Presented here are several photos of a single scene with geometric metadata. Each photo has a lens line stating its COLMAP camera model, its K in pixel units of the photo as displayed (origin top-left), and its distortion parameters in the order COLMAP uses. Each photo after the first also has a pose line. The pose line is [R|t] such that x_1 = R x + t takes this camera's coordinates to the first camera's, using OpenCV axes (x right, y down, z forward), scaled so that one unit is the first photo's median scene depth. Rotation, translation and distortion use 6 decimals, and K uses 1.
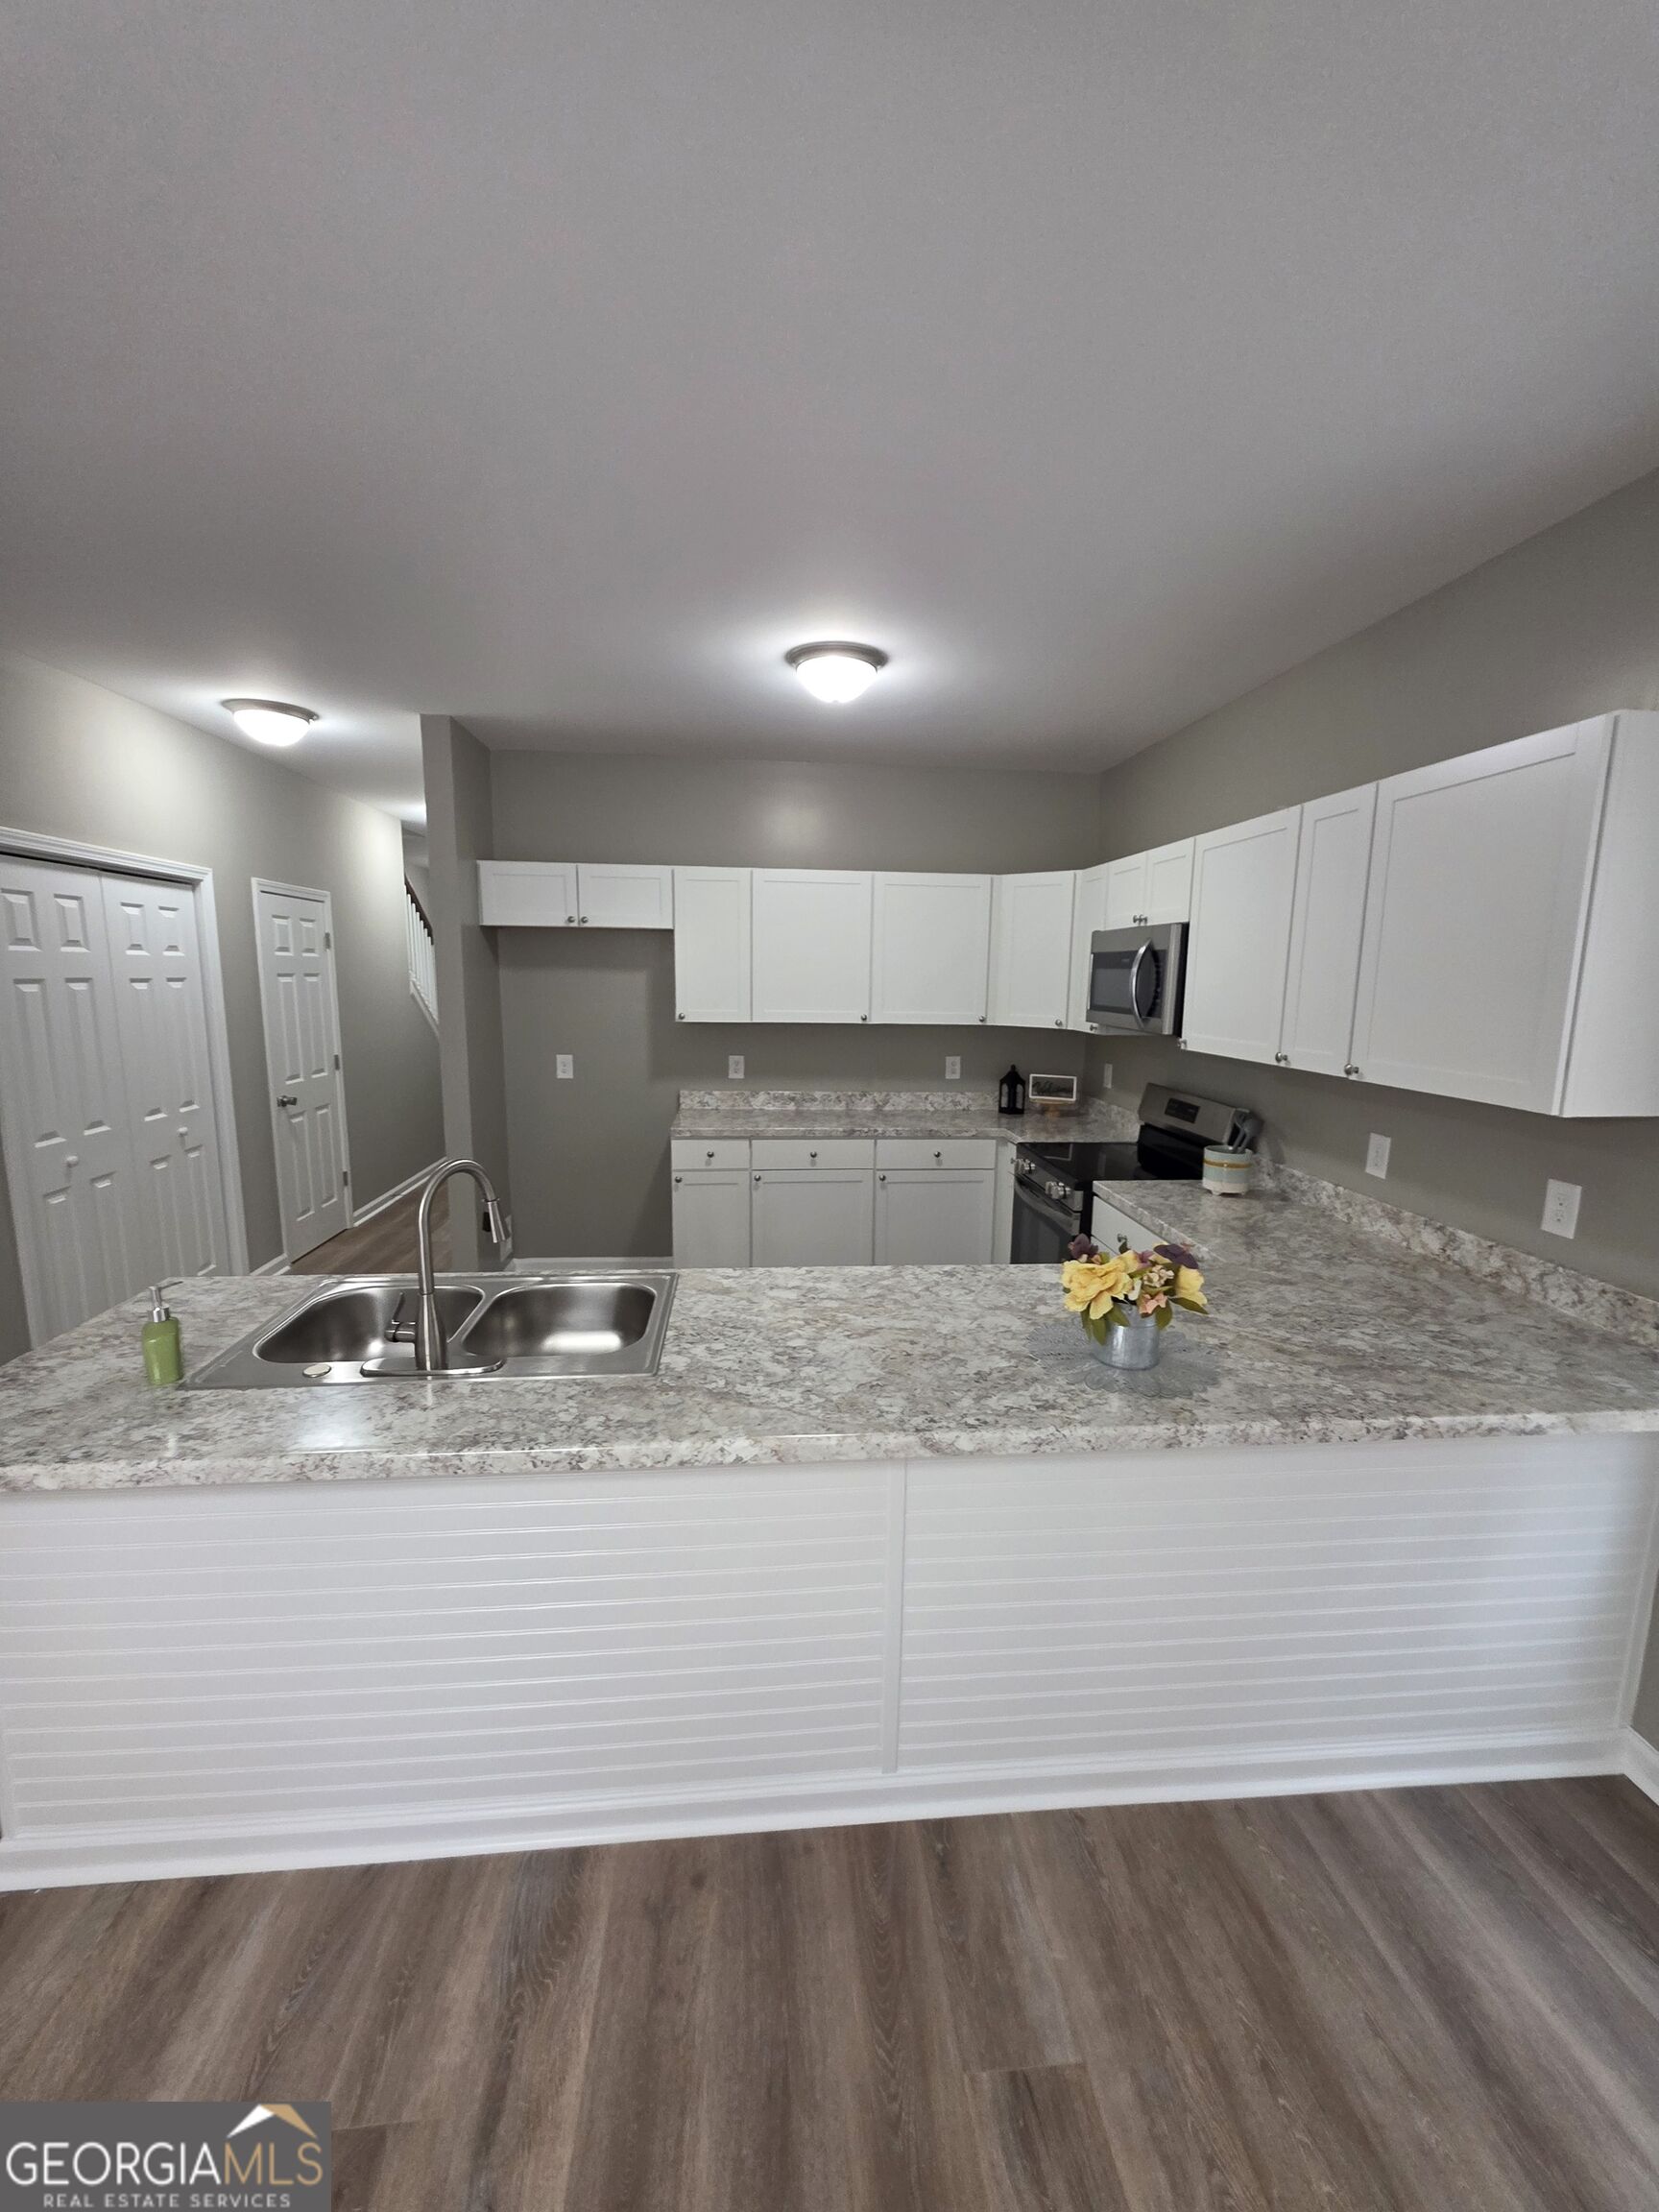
lens RADIAL K [[890.5, 0, 836.6], [0, 890.5, 1110.7], [0, 0, 1]] dist [0.000757, 0.001649]
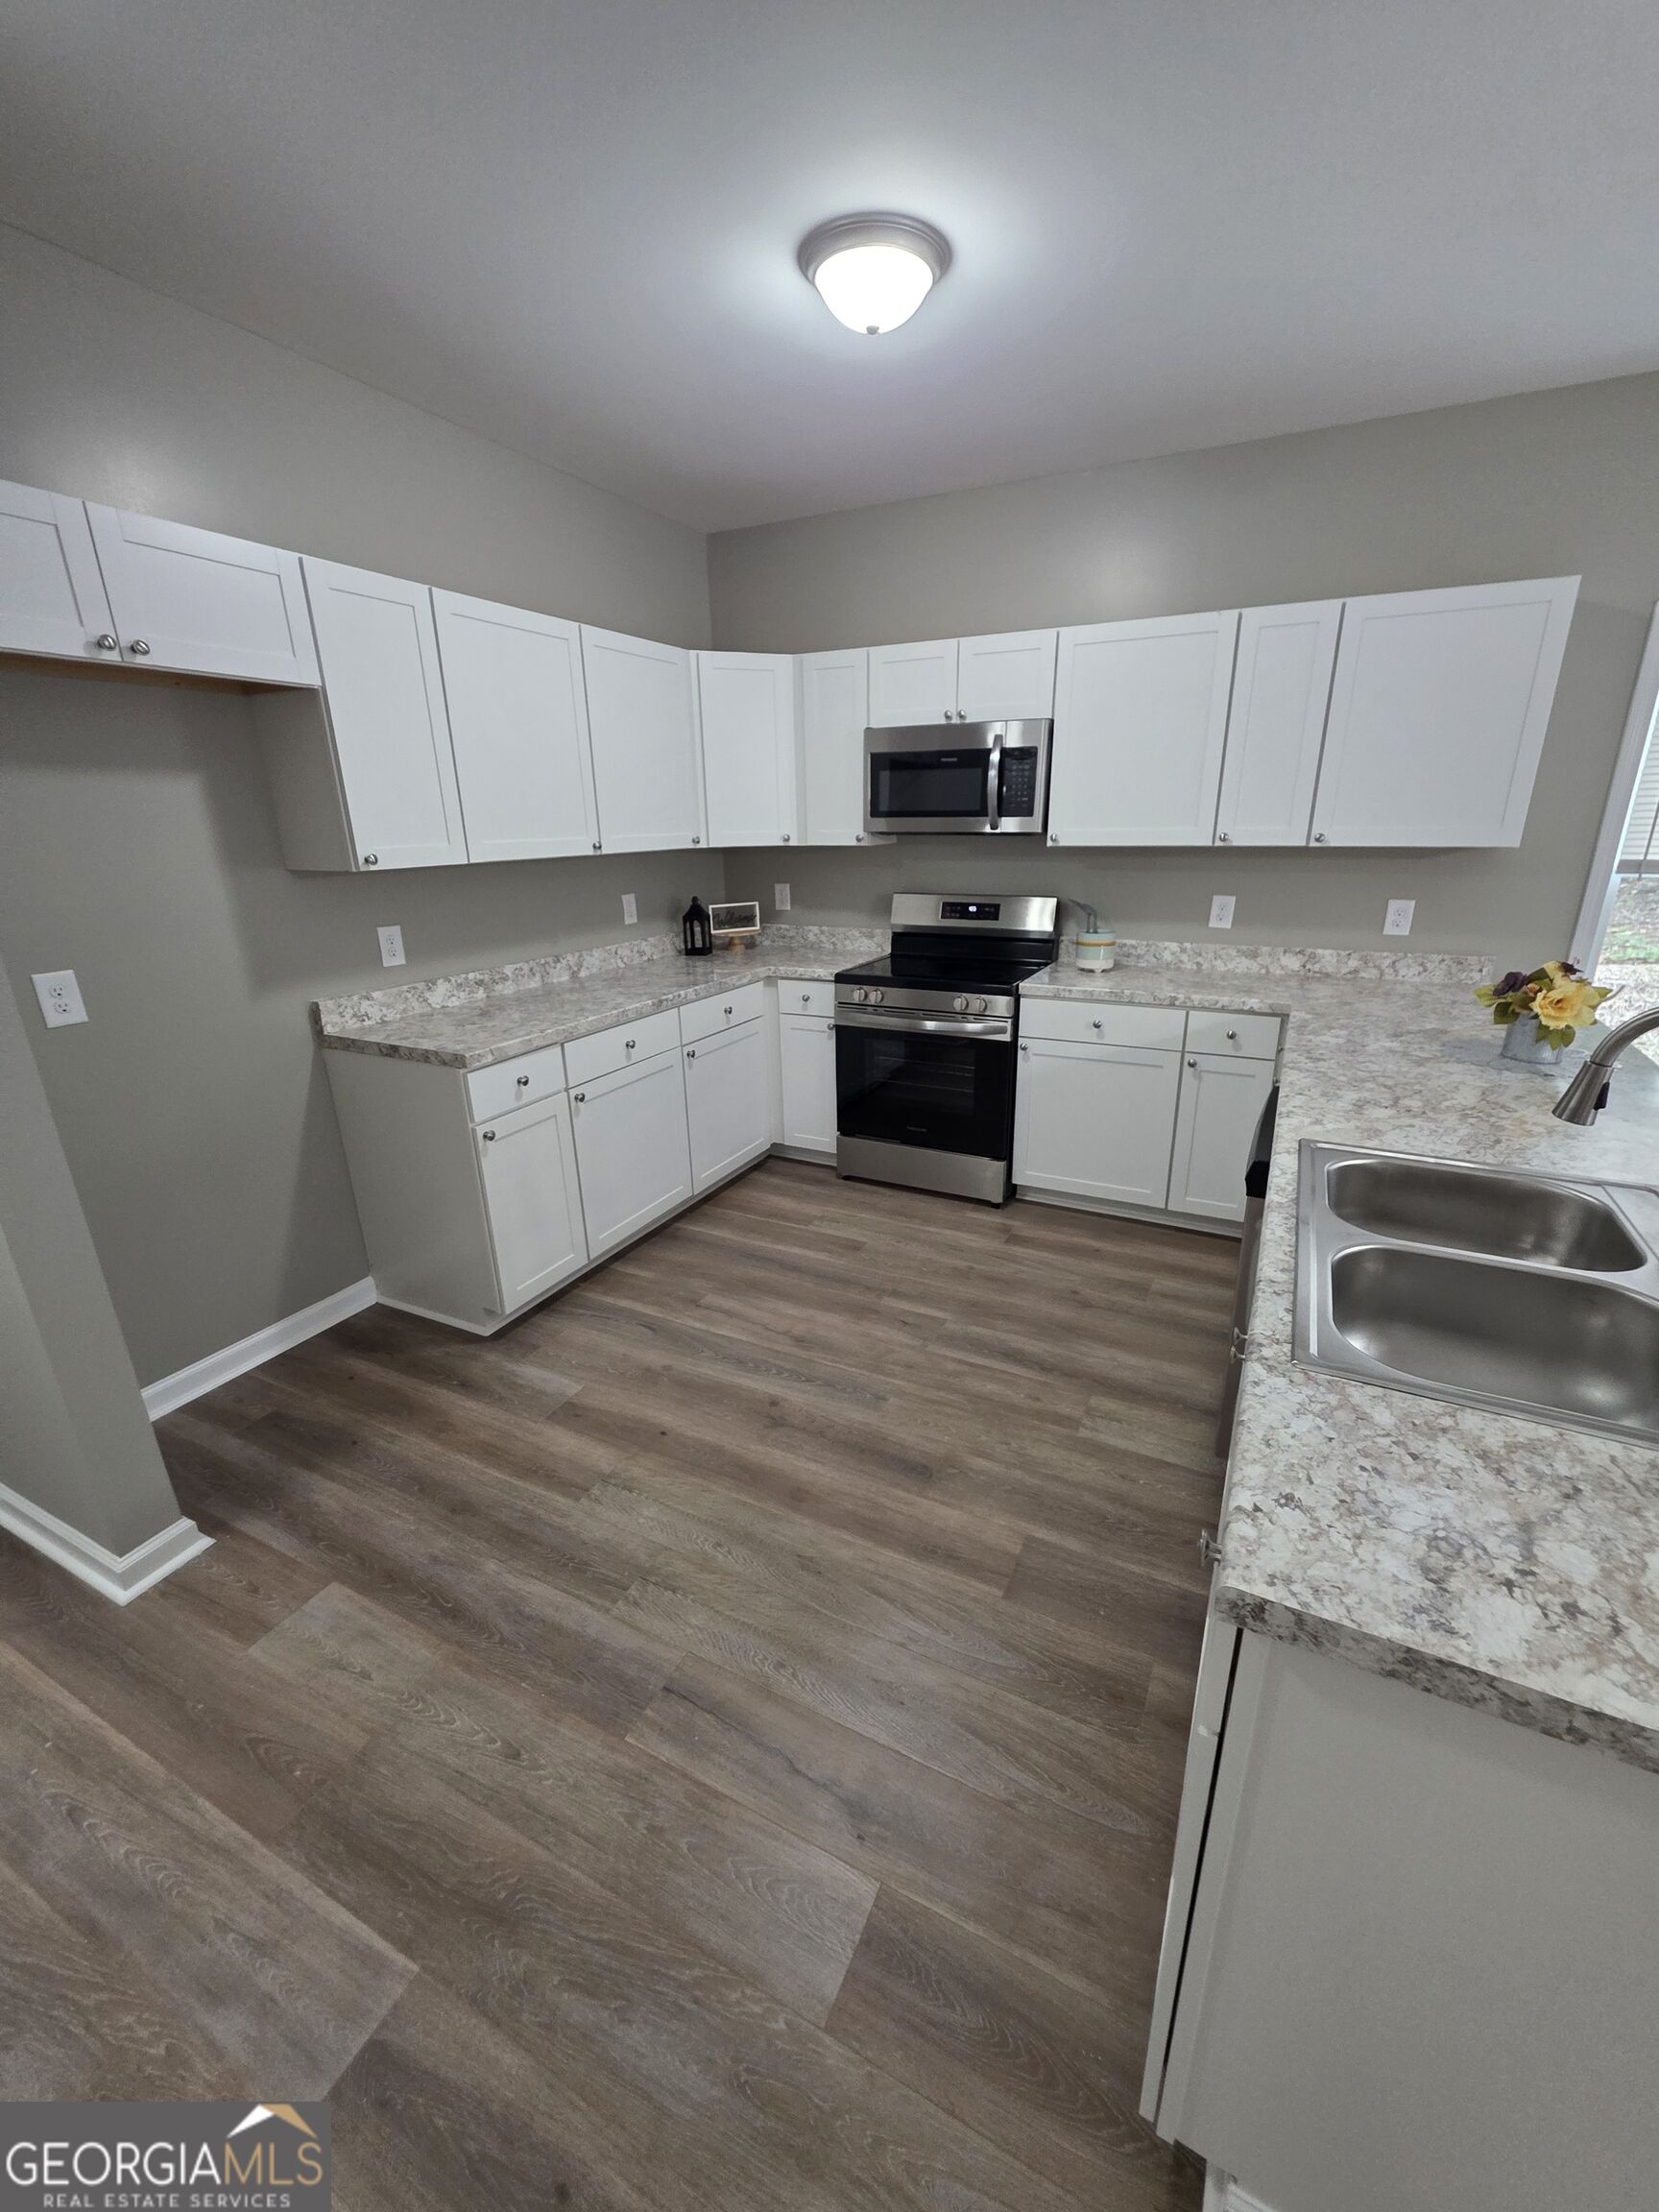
lens RADIAL K [[890.5, 0, 856.7], [0, 890.5, 1119.5], [0, 0, 1]] dist [0.000757, 0.001649]
pose [[0.528528, -0.300514, 0.793945, -0.567865], [0.152151, 0.953636, 0.259671, -0.056671], [-0.835169, -0.016443, 0.549747, 0.499732]]
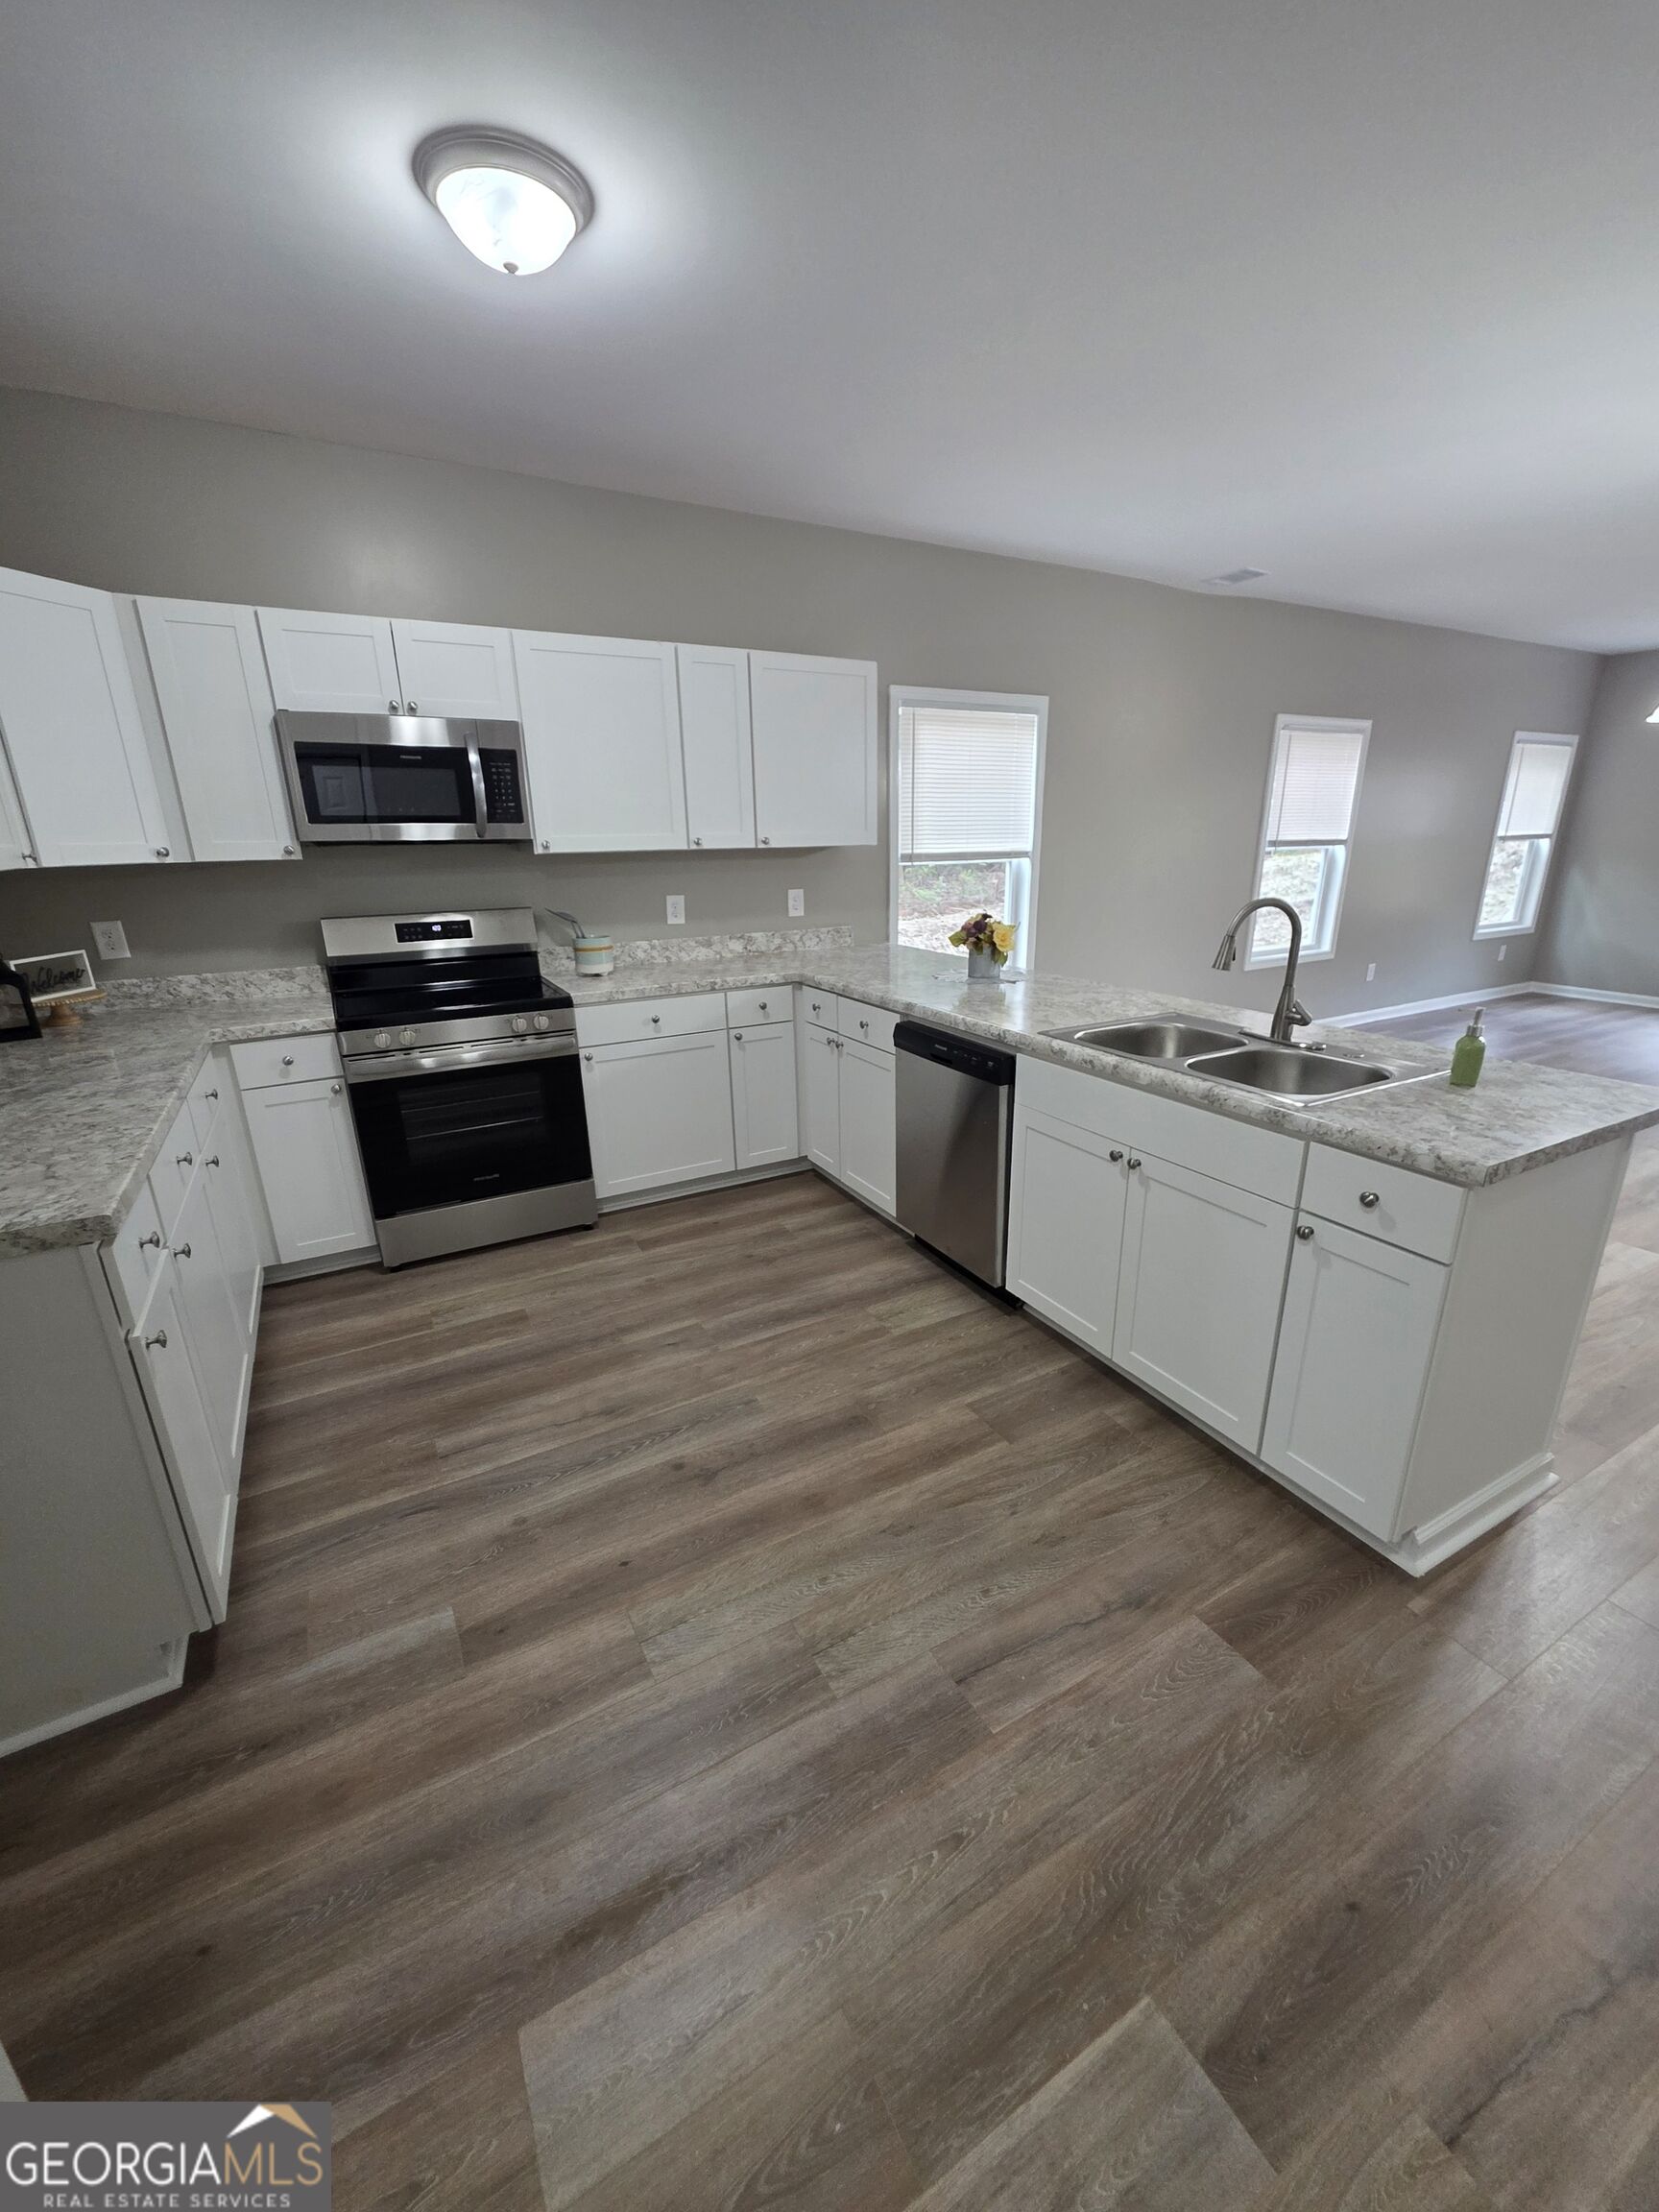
lens RADIAL K [[890.5, 0, 836.7], [0, 890.5, 1124.5], [0, 0, 1]] dist [0.000757, 0.001649]
pose [[-0.408104, -0.299784, 0.862311, -0.619410], [0.144818, 0.911330, 0.385364, -0.109087], [-0.901376, 0.282147, -0.328504, 0.933900]]
